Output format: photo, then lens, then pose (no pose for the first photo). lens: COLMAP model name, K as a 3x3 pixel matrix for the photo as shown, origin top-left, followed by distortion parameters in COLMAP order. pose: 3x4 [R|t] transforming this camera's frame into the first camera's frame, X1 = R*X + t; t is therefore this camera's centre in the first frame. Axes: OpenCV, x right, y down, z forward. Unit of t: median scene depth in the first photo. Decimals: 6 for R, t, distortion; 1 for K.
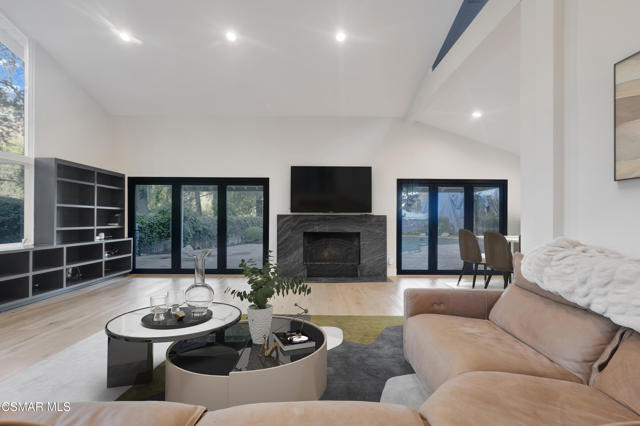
lens RADIAL K [[288.9, 0, 319.5], [0, 288.9, 219.3], [0, 0, 1]] dist [-0.027400, 0.000257]
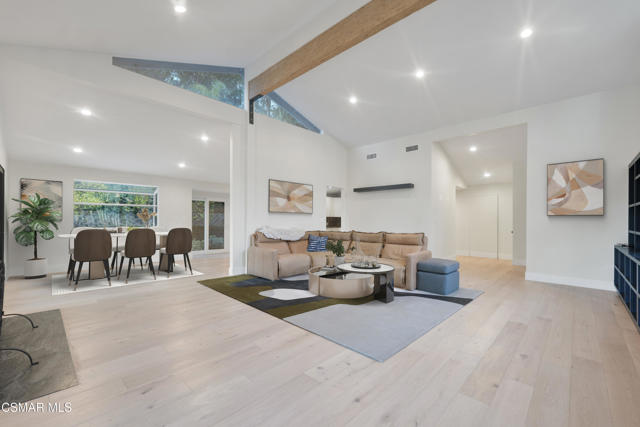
lens RADIAL K [[272.3, 0, 319.9], [0, 272.3, 218.4], [0, 0, 1]] dist [-0.000765, -0.000076]
pose [[-0.724183, -0.003771, 0.689597, -0.607606], [-0.015251, 0.999828, -0.010548, -0.006843], [-0.689439, -0.018156, -0.724116, 1.011180]]
